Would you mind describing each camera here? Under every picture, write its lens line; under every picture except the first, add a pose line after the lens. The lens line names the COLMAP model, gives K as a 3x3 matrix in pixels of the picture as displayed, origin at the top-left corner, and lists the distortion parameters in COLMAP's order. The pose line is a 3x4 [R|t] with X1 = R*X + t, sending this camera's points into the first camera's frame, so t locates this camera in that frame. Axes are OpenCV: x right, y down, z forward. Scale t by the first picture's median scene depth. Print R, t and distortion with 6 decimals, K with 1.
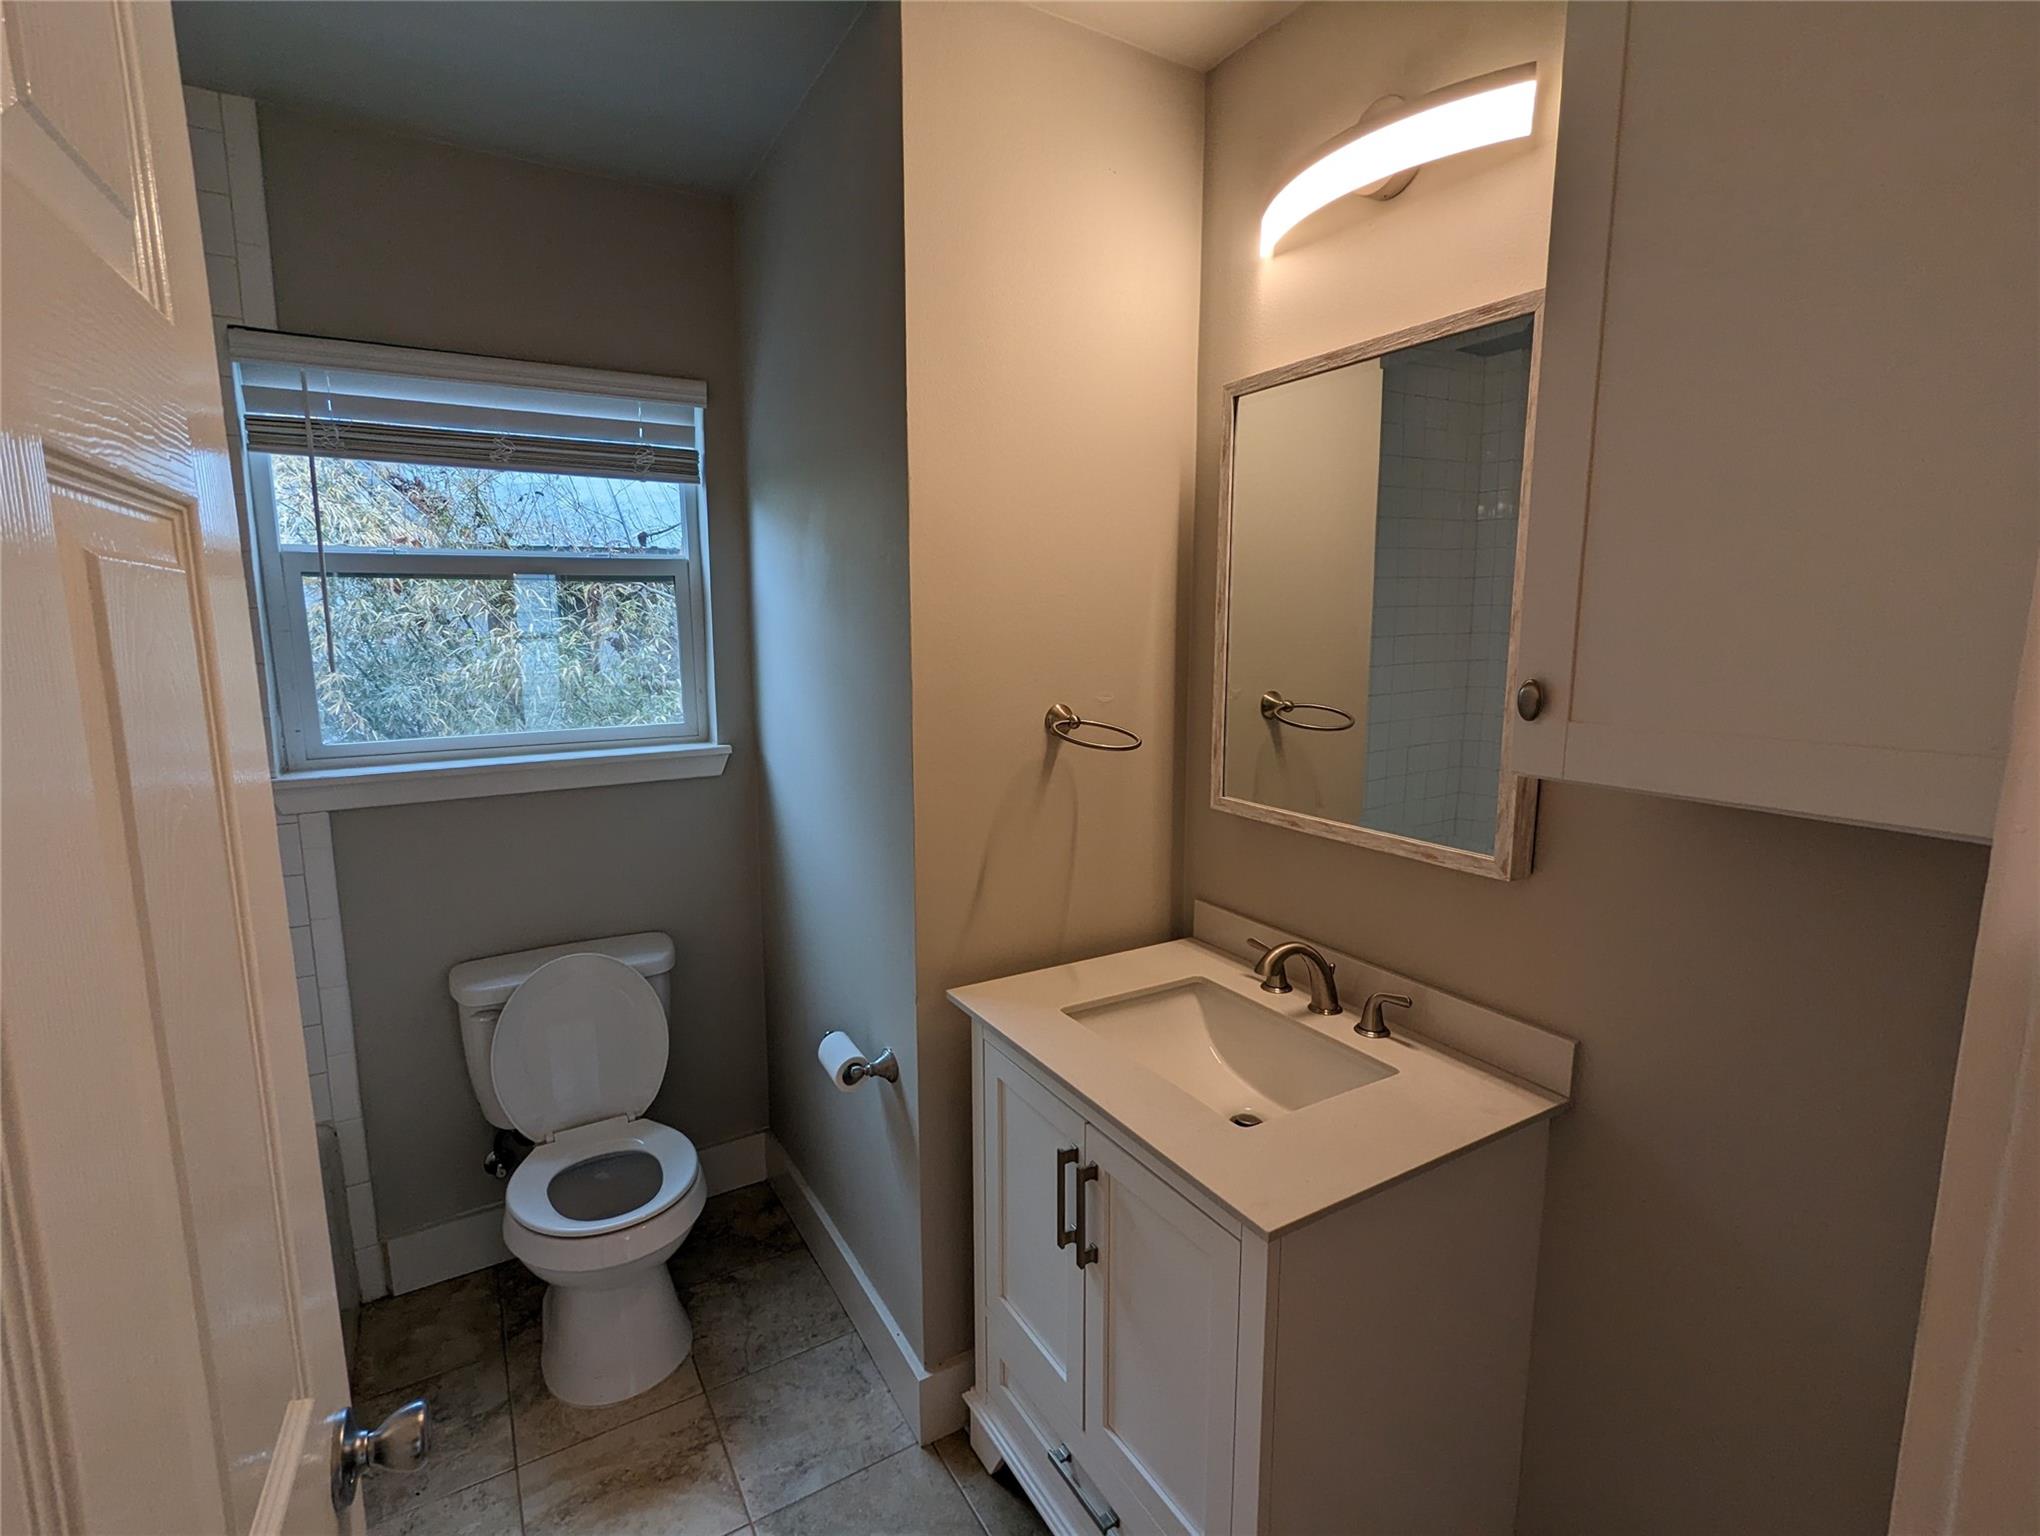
lens RADIAL K [[971.4, 0, 1016.0], [0, 971.4, 762.9], [0, 0, 1]] dist [0.001994, 0.002025]
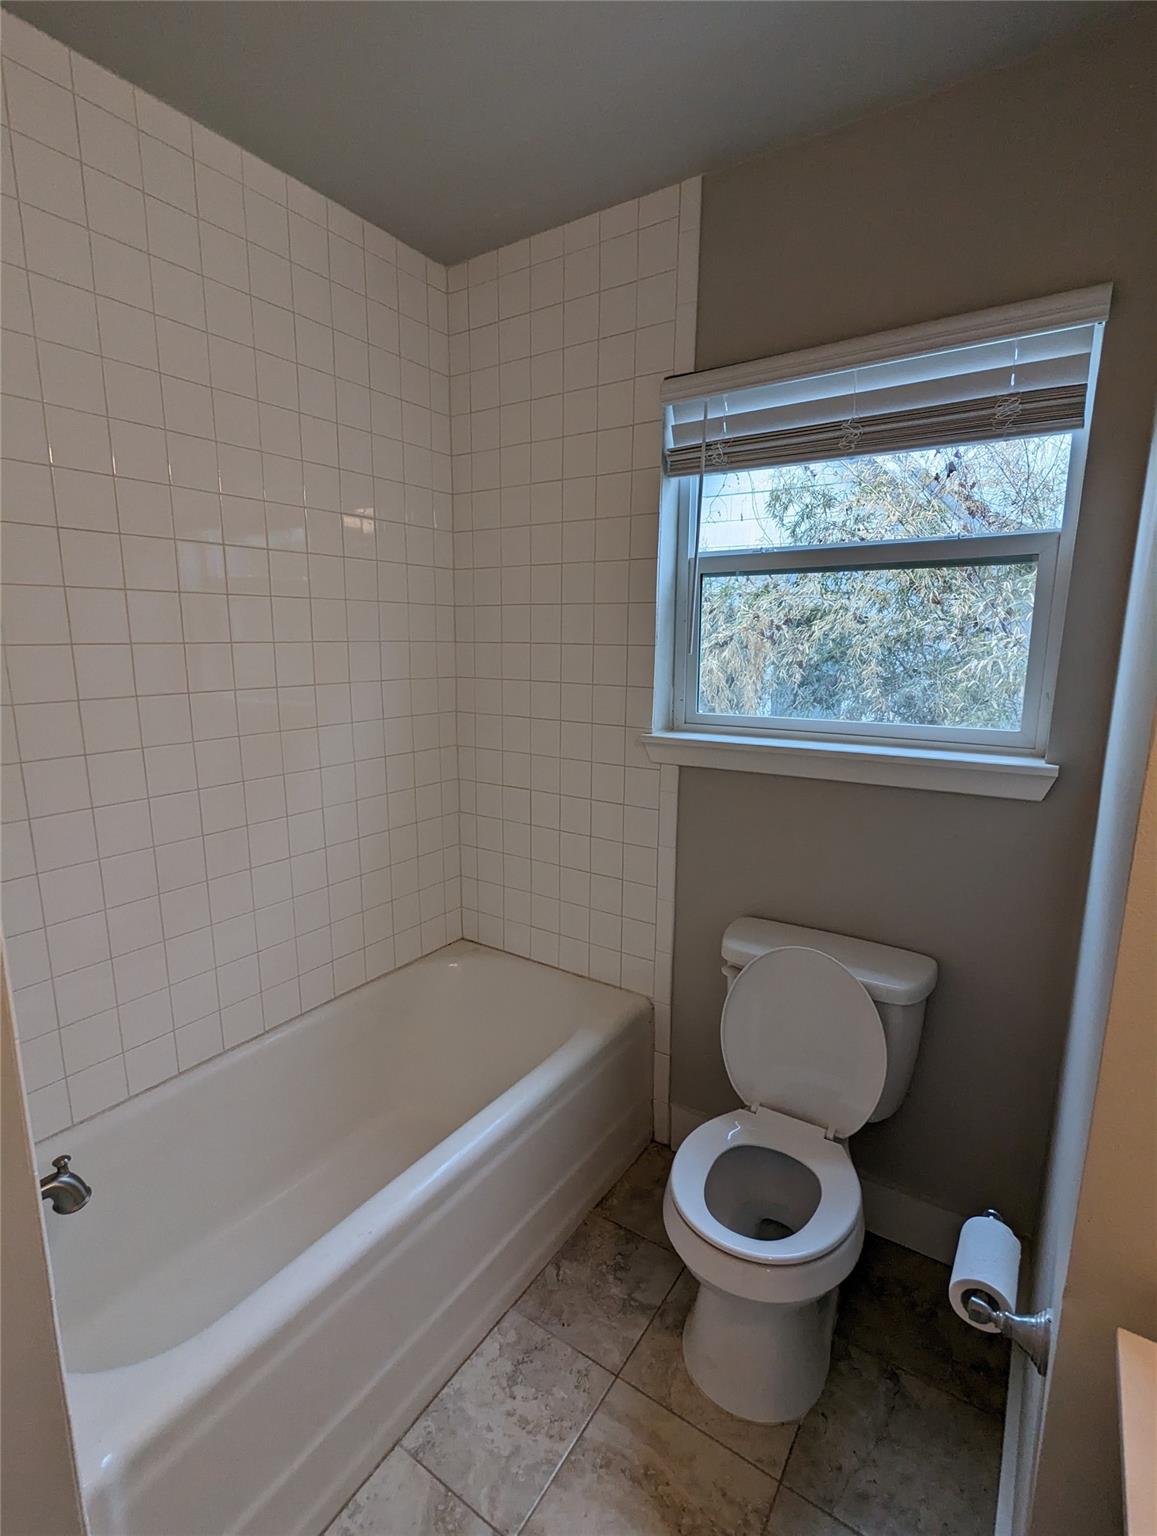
lens RADIAL K [[731.4, 0, 583.7], [0, 731.4, 772.9], [0, 0, 1]] dist [0.001994, 0.002025]
pose [[0.436757, 0.170020, -0.883367, 0.074010], [-0.139305, 0.982915, 0.120304, -0.035770], [0.888728, 0.070514, 0.452979, 0.456852]]
